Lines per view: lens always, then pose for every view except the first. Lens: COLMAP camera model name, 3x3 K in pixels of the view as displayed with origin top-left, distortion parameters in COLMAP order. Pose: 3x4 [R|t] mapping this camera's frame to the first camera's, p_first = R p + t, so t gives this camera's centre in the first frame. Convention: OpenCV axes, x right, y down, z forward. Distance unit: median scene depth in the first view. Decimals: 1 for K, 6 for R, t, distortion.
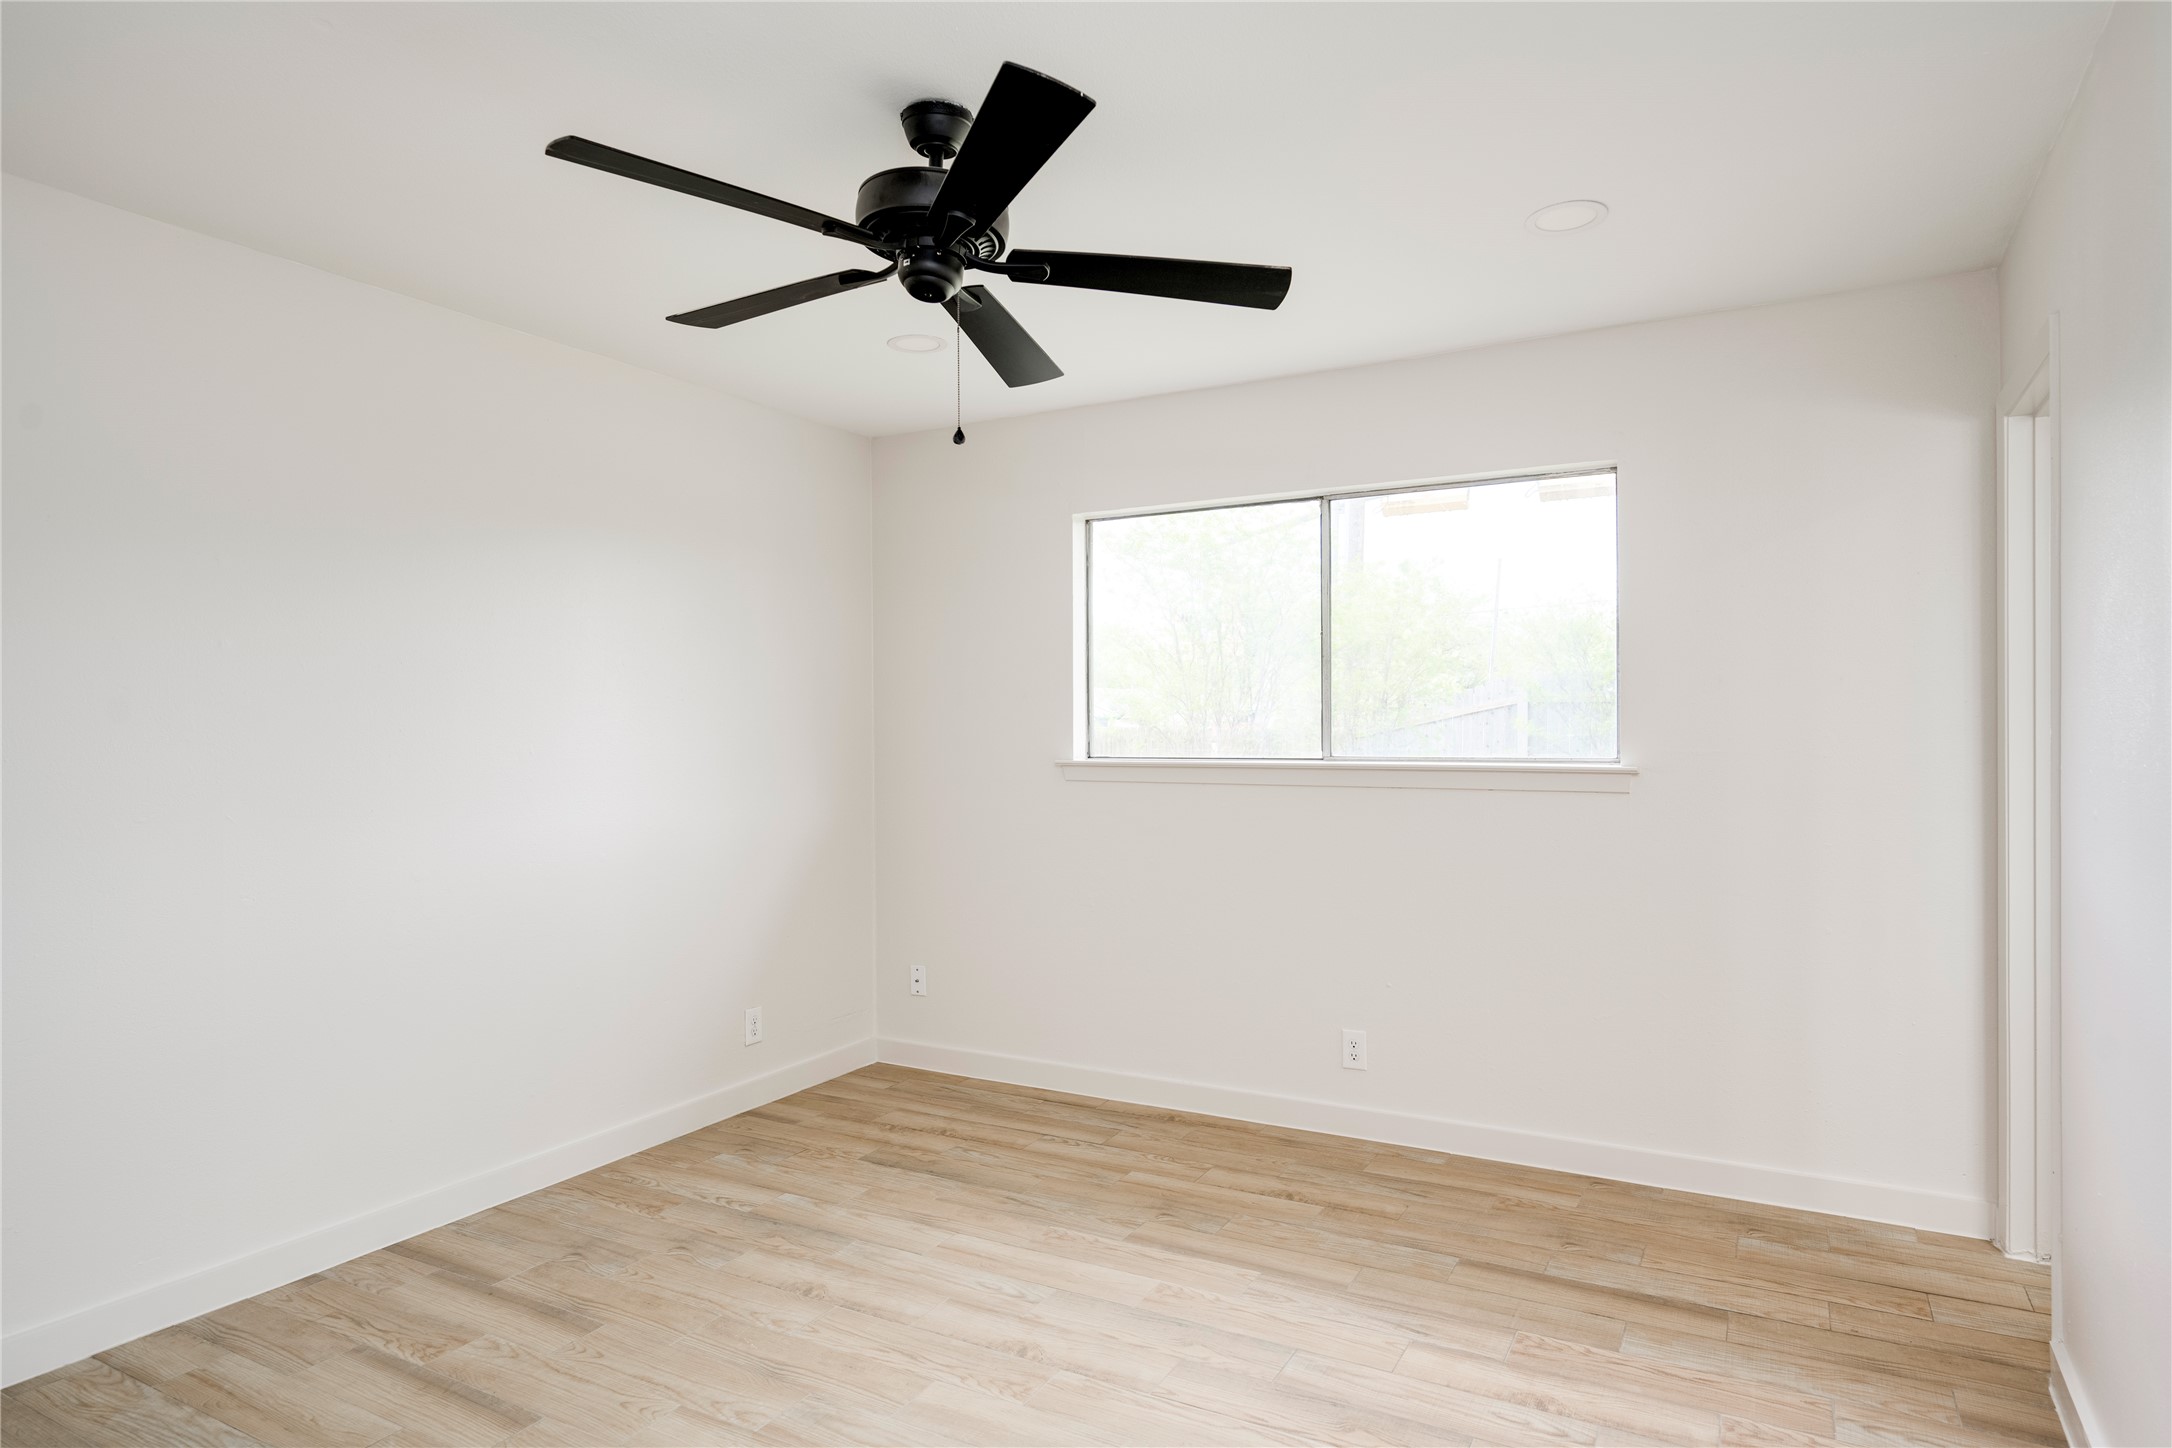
lens RADIAL K [[1244.7, 0, 1086.0], [0, 1244.7, 730.6], [0, 0, 1]] dist [0.004839, -0.000057]
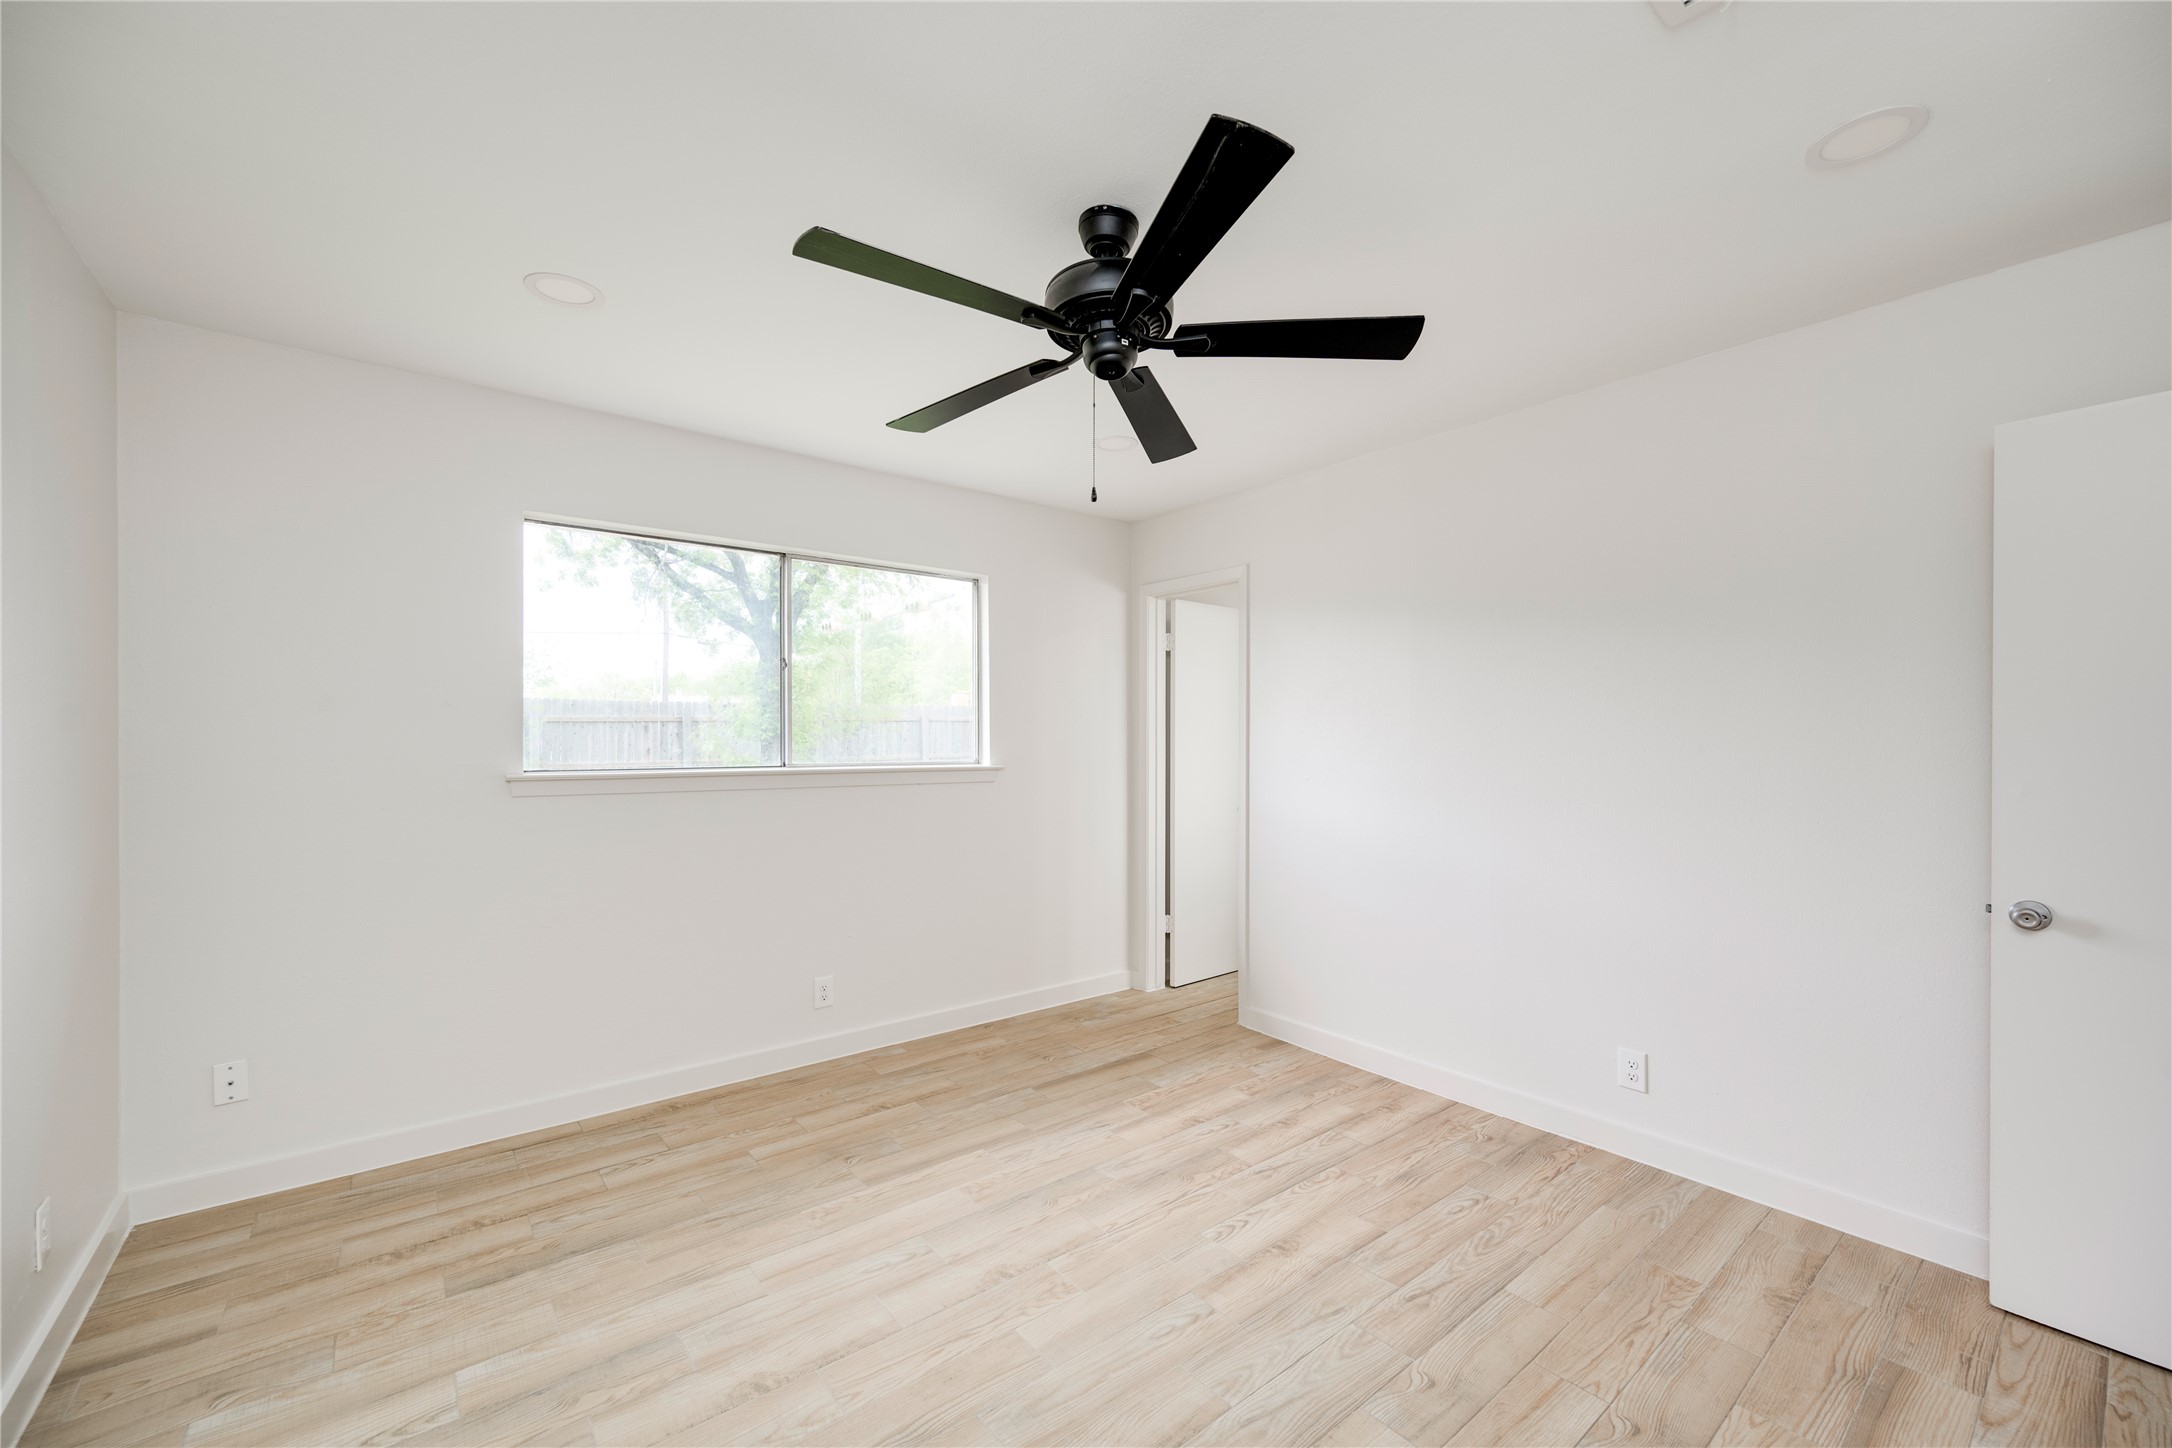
lens RADIAL K [[870.2, 0, 1082.2], [0, 870.2, 734.7], [0, 0, 1]] dist [0.000496, 0.000016]
pose [[0.369794, 0.013270, 0.929019, -0.589260], [-0.002245, 0.999908, -0.013390, 0.001203], [-0.929111, 0.002866, 0.369789, 0.468418]]
